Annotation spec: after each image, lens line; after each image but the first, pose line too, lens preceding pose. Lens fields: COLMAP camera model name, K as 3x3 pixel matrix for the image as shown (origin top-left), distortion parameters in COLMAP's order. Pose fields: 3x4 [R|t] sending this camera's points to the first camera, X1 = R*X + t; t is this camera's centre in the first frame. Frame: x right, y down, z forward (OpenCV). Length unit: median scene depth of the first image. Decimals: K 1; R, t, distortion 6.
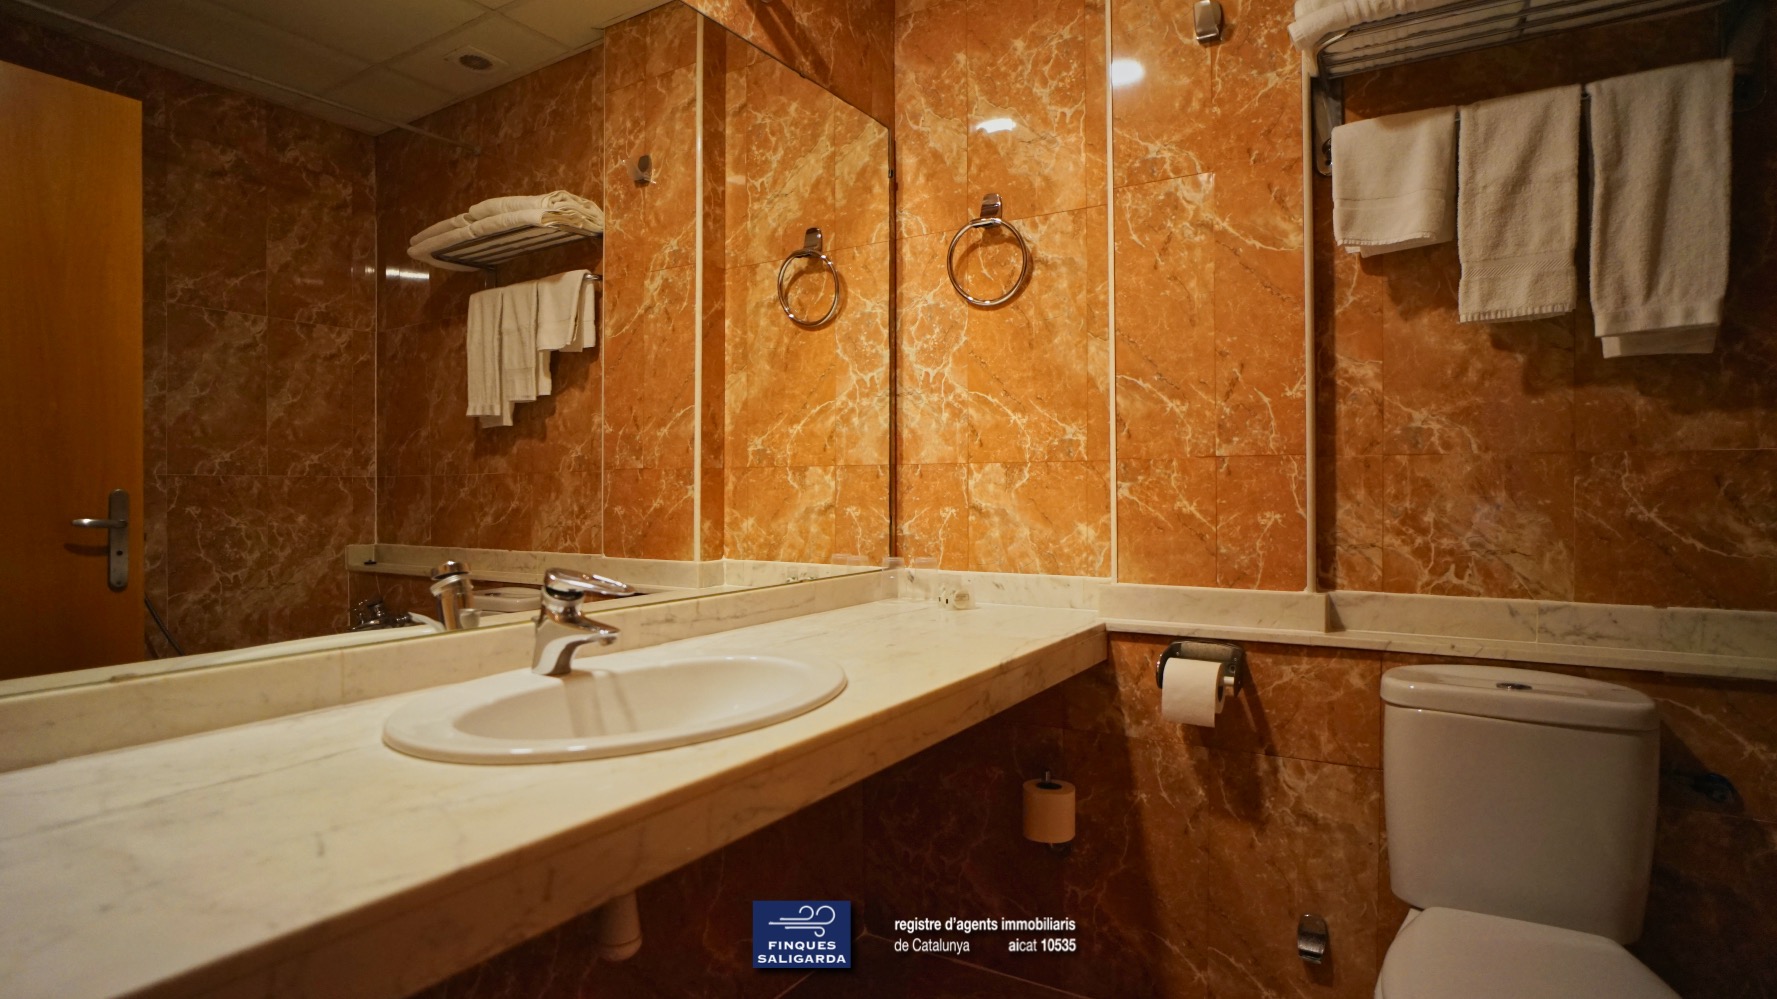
lens RADIAL K [[913.7, 0, 875.3], [0, 913.7, 508.8], [0, 0, 1]] dist [-0.047192, 0.020036]
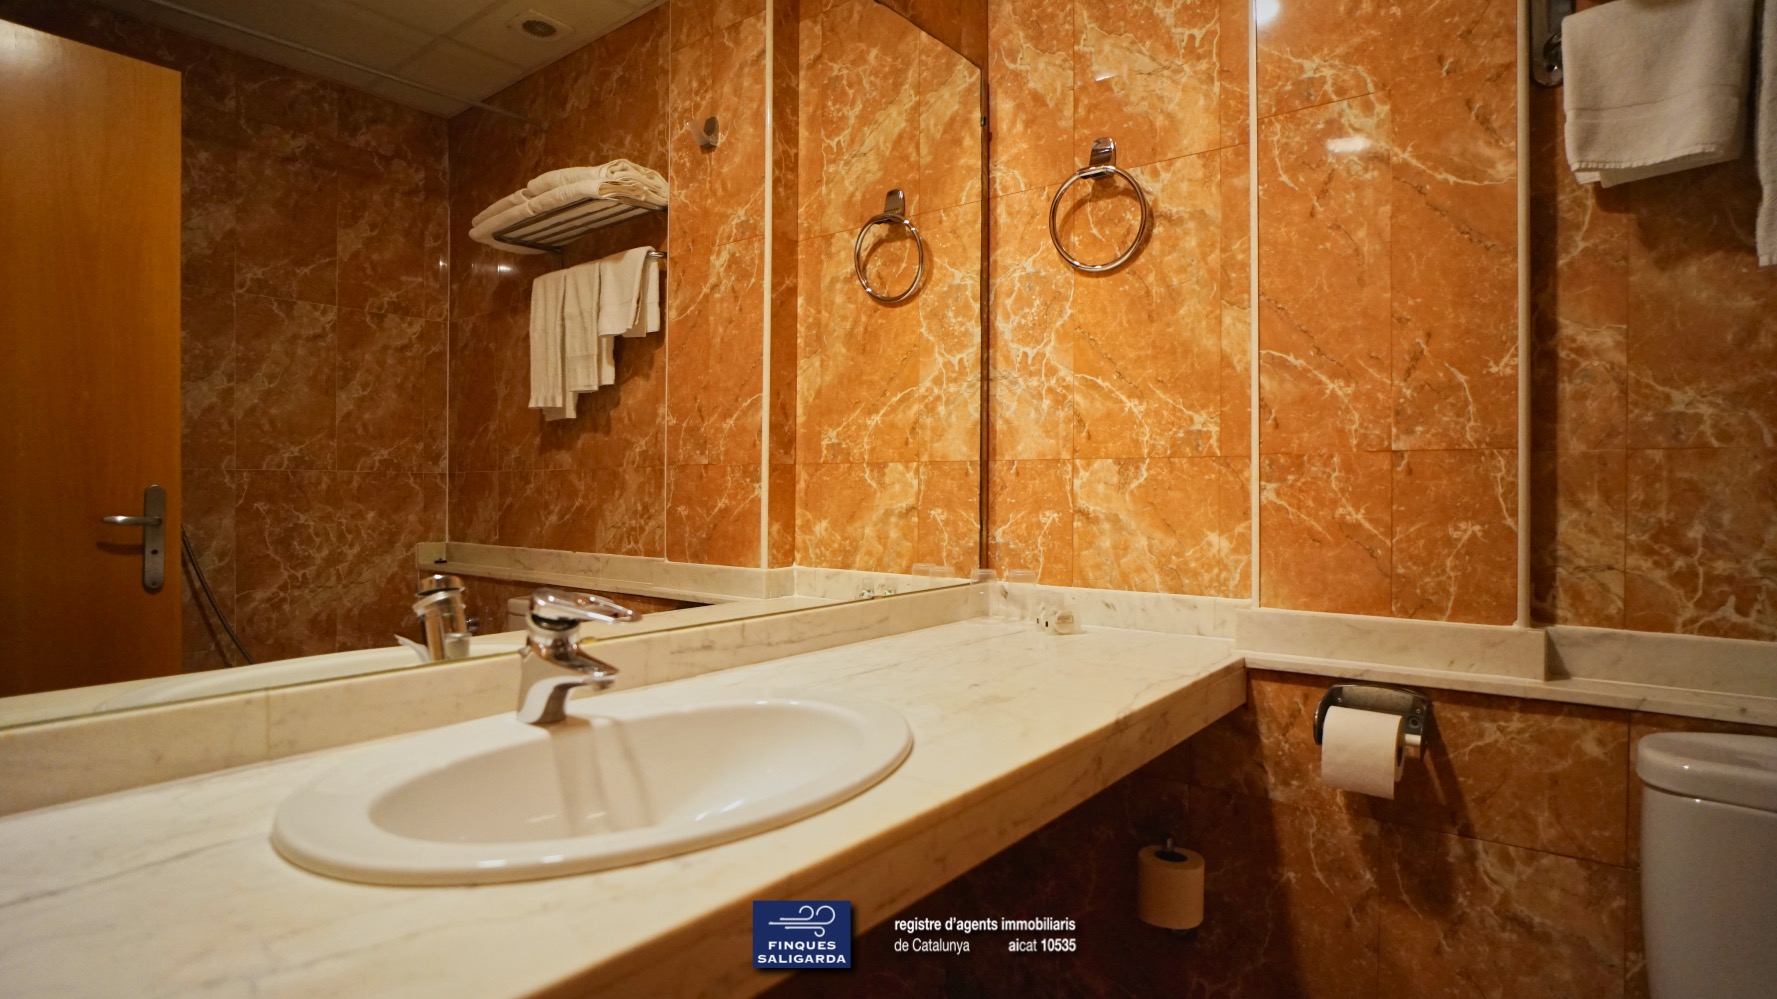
lens RADIAL K [[913.7, 0, 891.3], [0, 913.7, 503.1], [0, 0, 1]] dist [-0.047192, 0.020036]
pose [[0.995782, 0.007264, -0.091465, 0.012110], [-0.007607, 0.999965, -0.003400, -0.005320], [0.091438, 0.004082, 0.995802, 0.150209]]
